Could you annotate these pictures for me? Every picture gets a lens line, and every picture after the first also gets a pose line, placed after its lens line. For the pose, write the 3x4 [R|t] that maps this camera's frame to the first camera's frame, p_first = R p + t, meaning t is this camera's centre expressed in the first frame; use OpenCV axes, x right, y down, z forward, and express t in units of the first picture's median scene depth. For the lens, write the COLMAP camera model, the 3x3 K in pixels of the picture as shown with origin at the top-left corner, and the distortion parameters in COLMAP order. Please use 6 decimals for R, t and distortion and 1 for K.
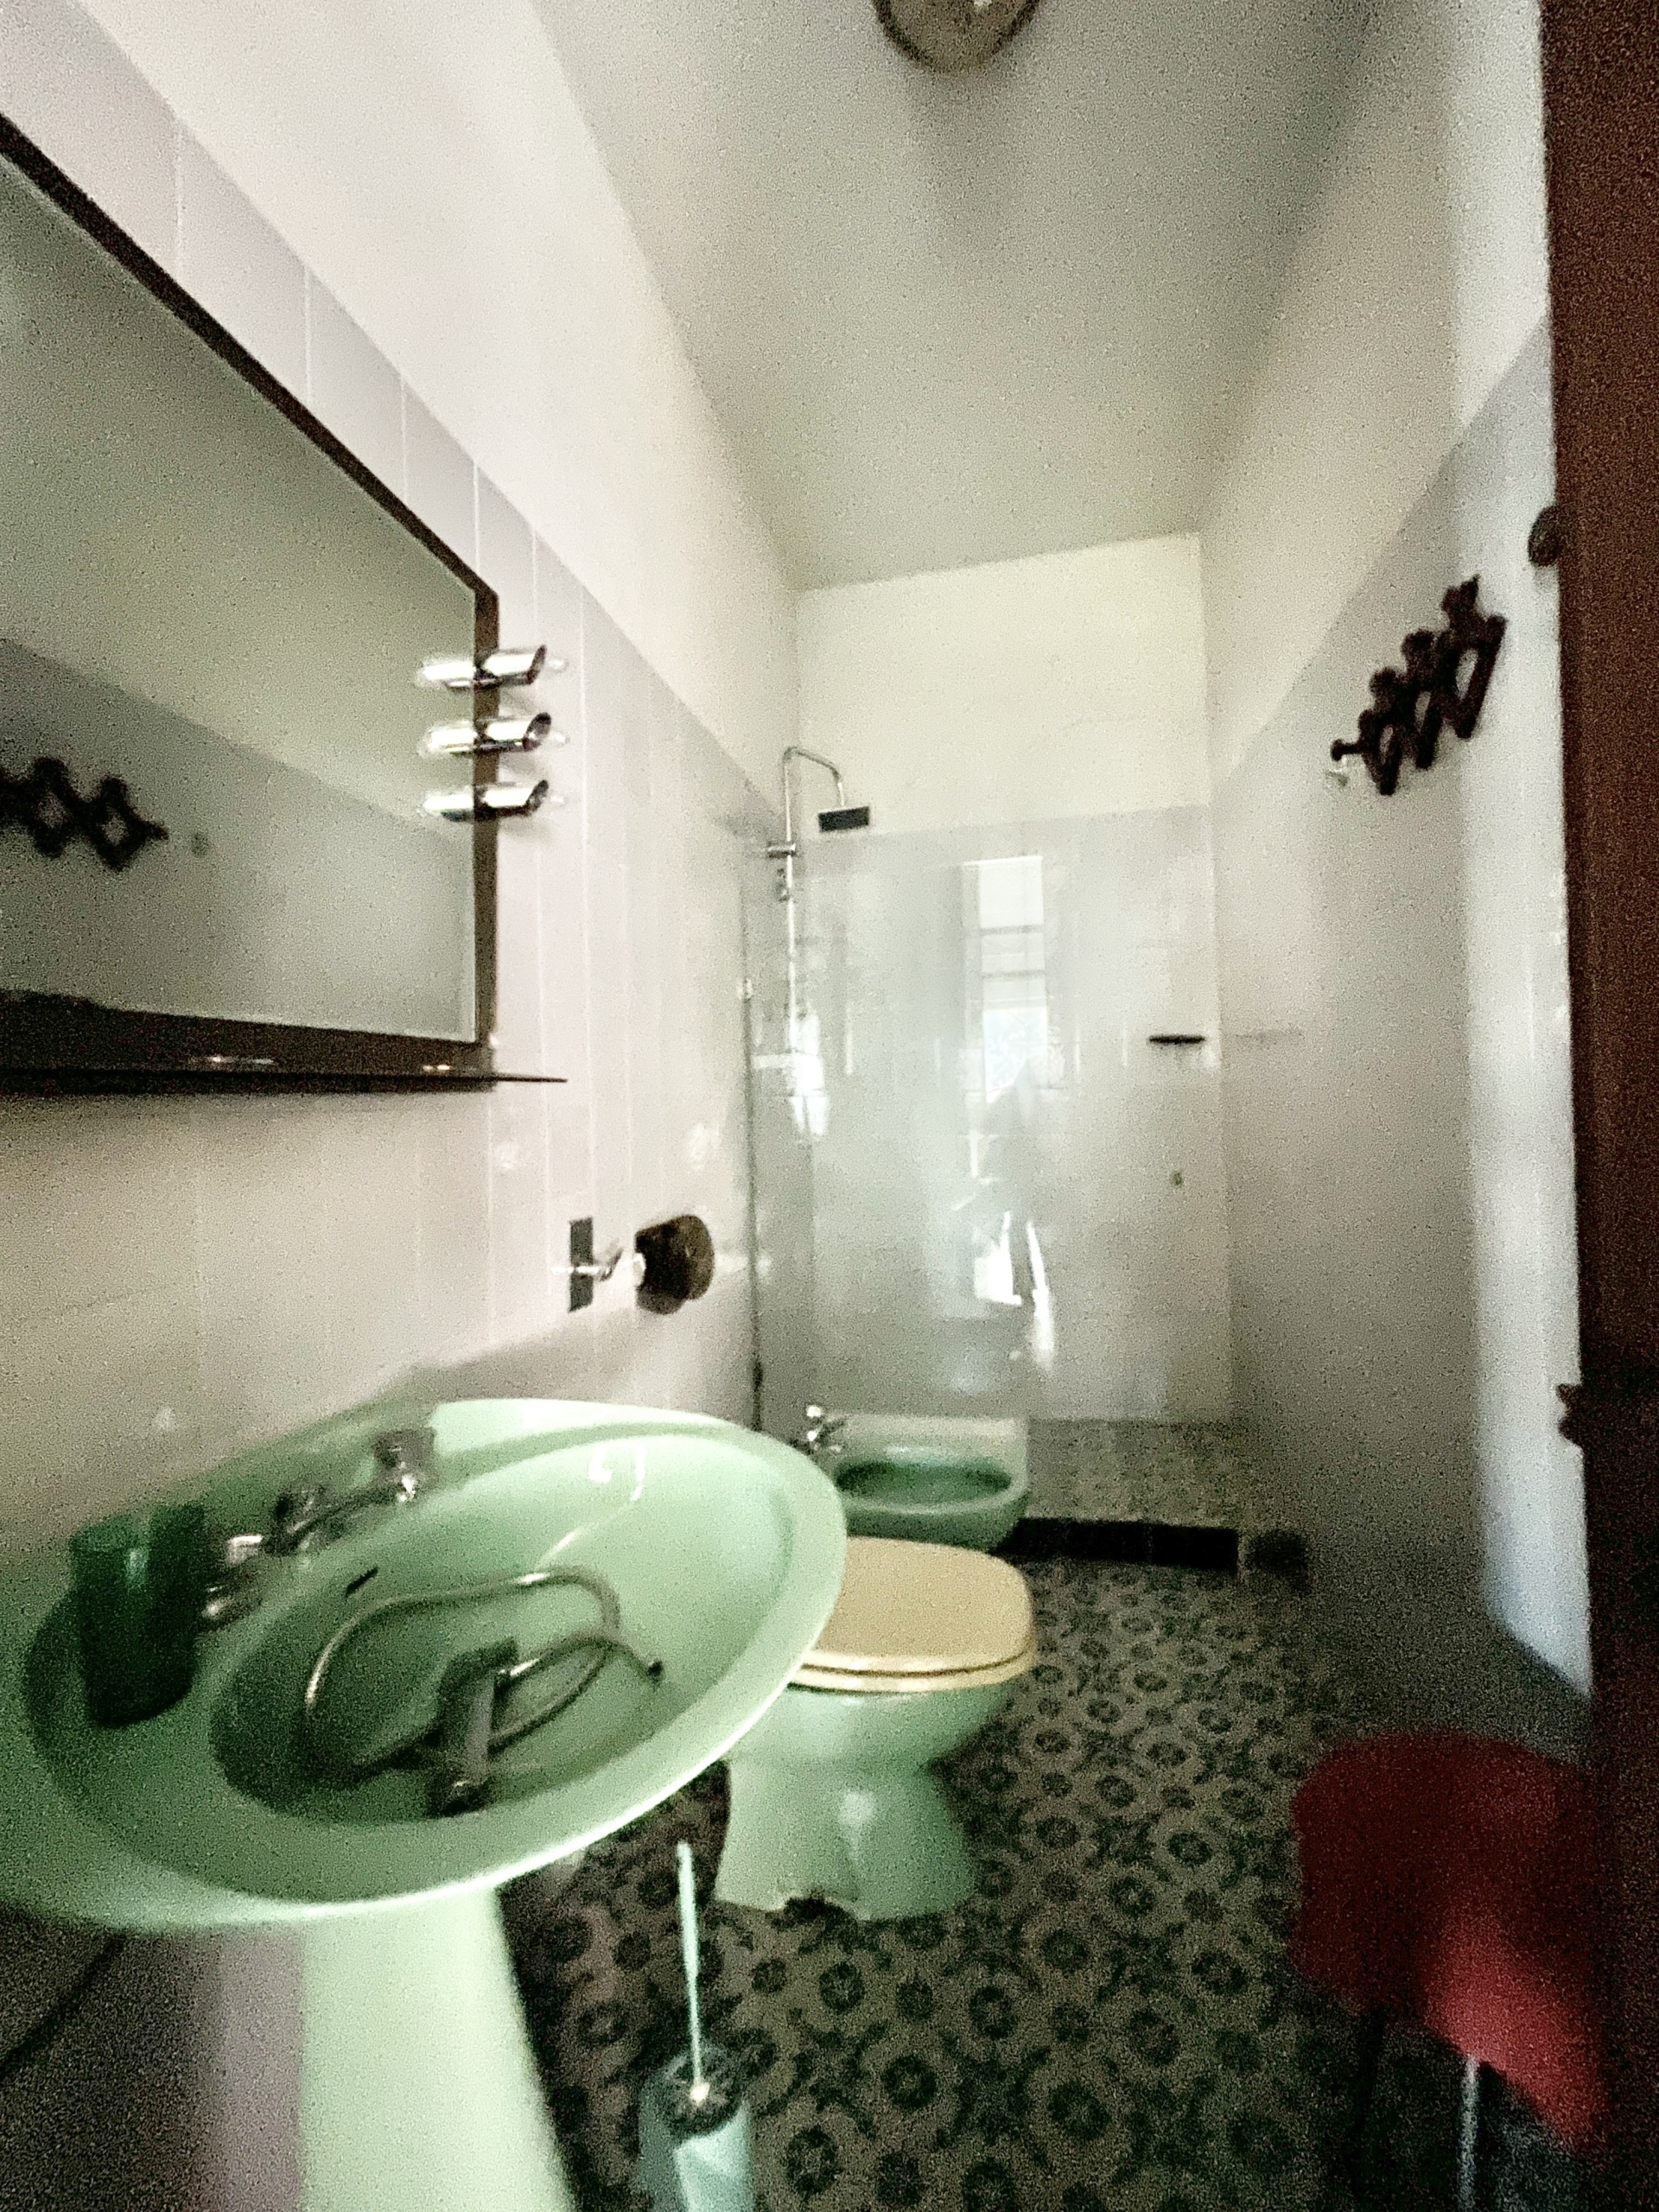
lens RADIAL K [[902.6, 0, 825.6], [0, 902.6, 1094.0], [0, 0, 1]] dist [0.002078, -0.001248]
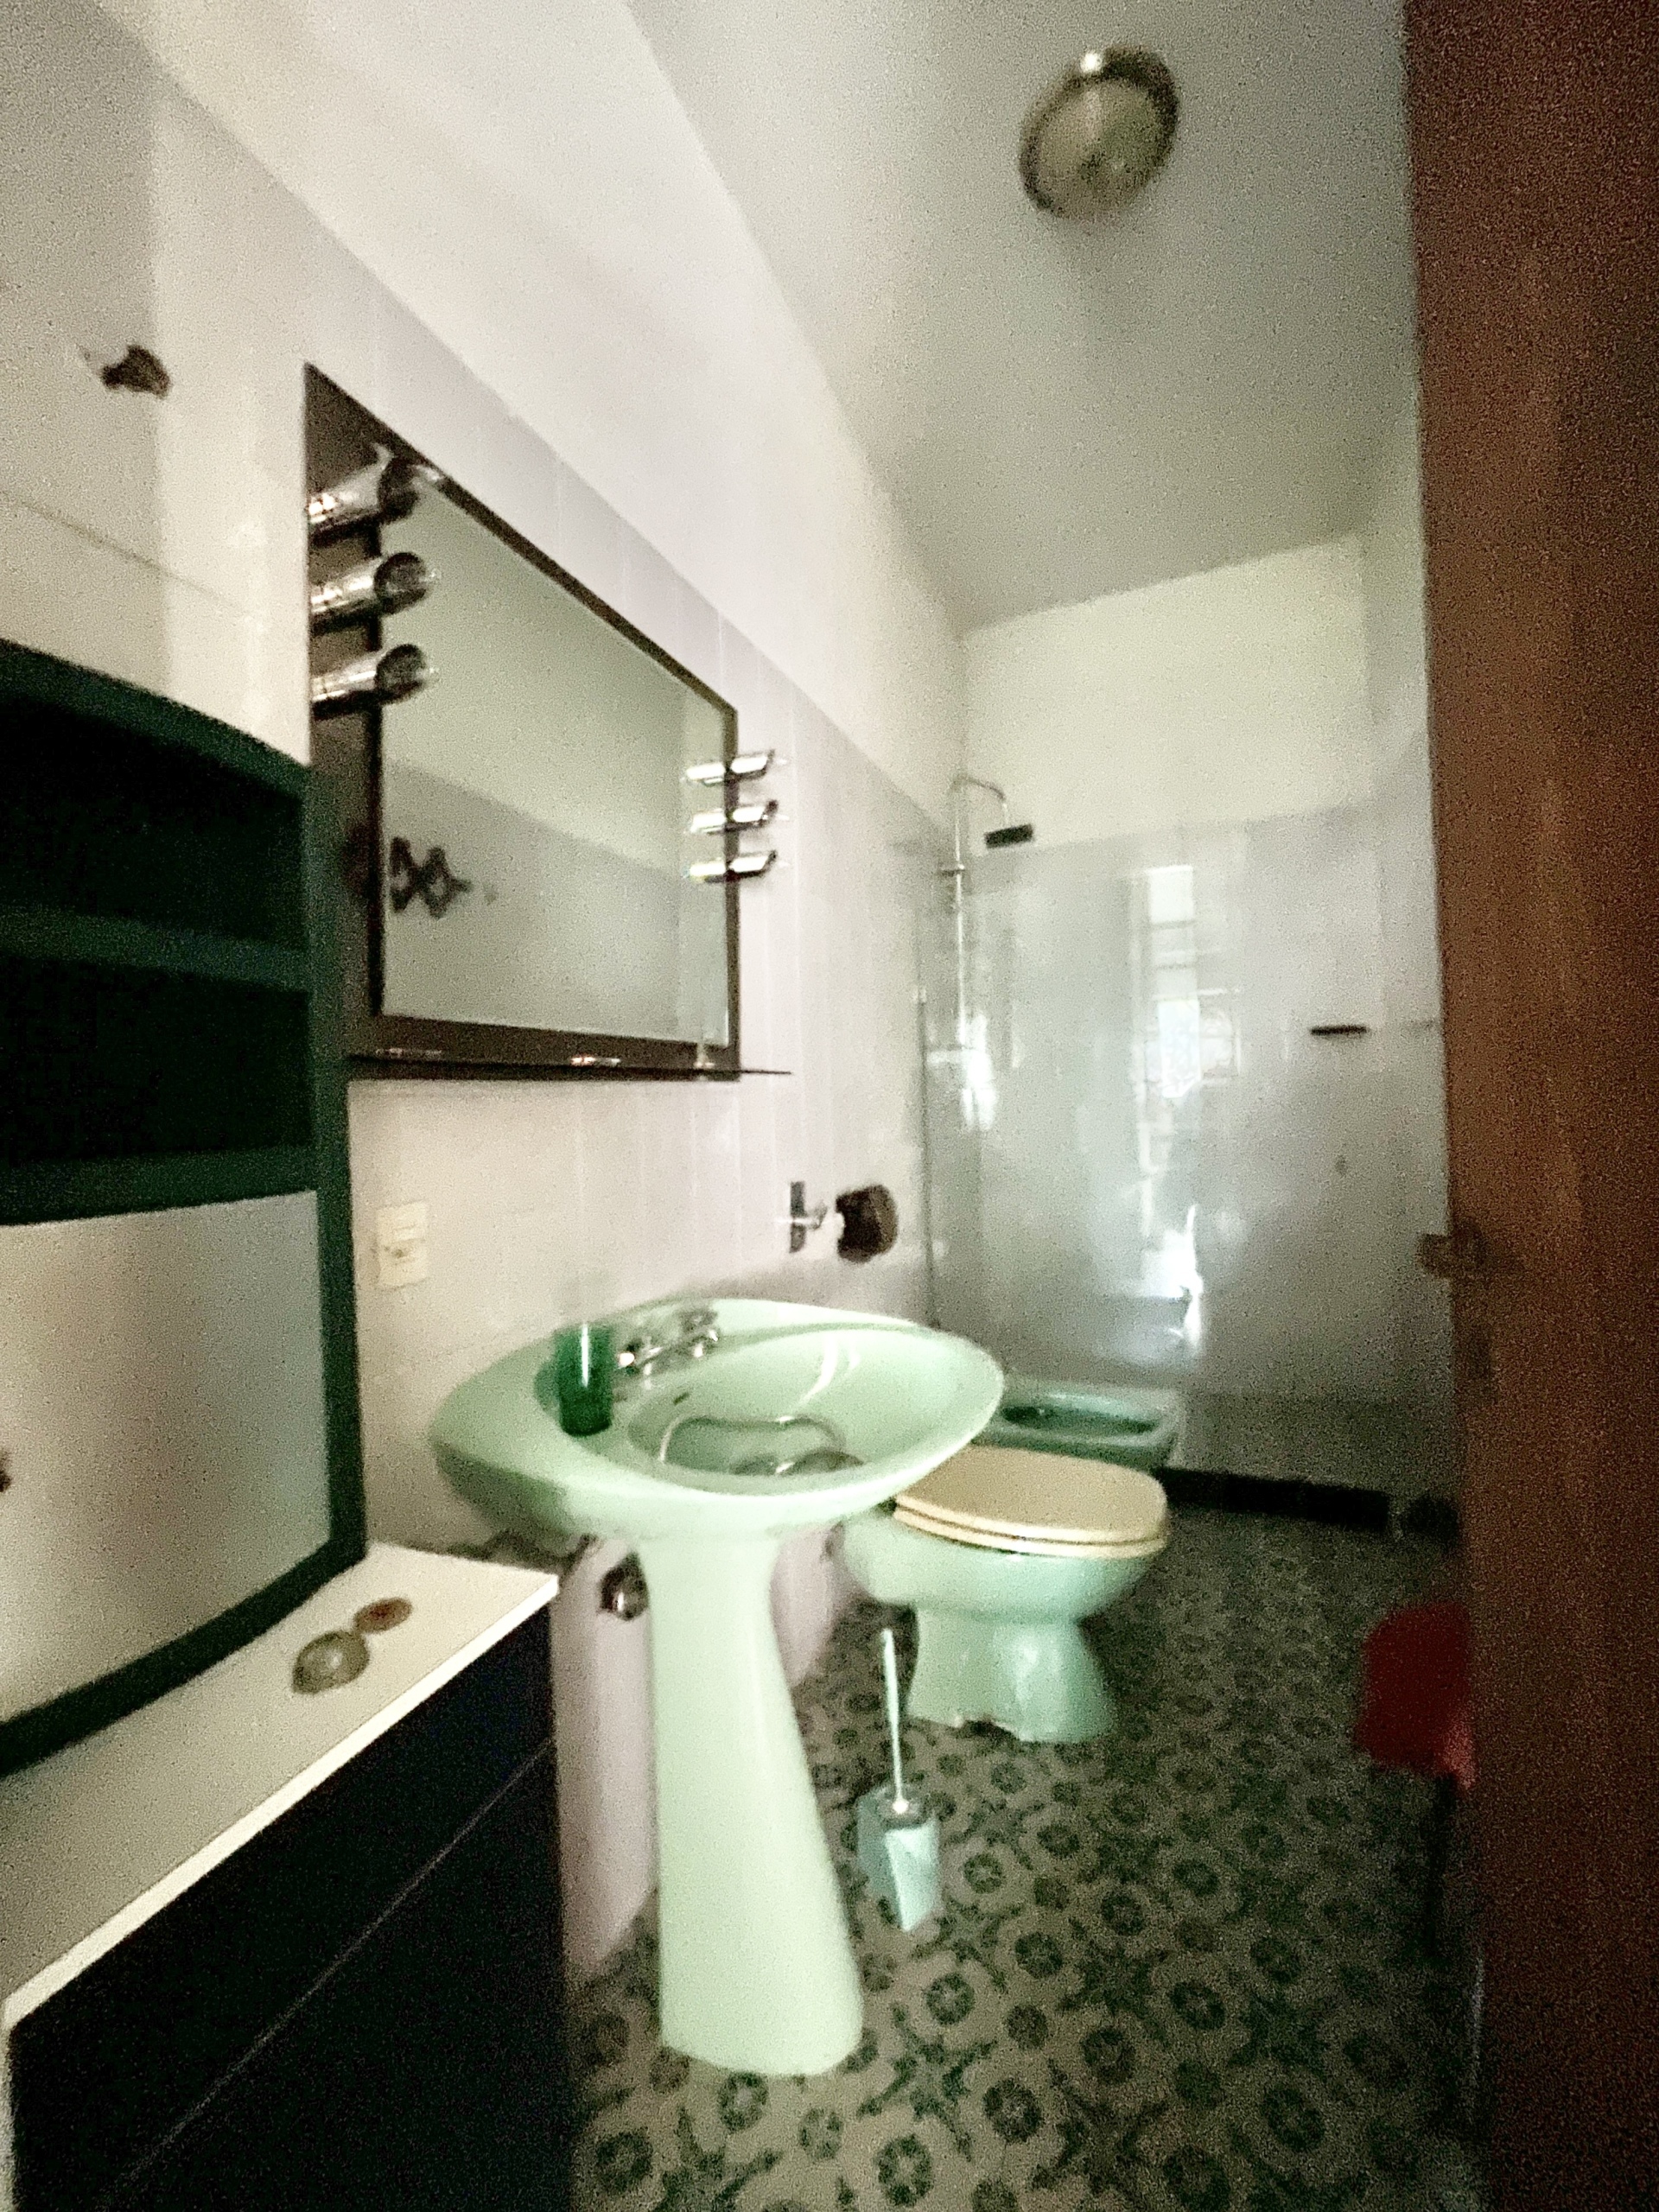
lens RADIAL K [[902.6, 0, 831.5], [0, 902.6, 1090.9], [0, 0, 1]] dist [0.002078, -0.001248]
pose [[0.983508, -0.007984, -0.180686, 0.009486], [0.007820, 0.999968, -0.001622, 0.011820], [0.180693, 0.000182, 0.983539, -0.250787]]
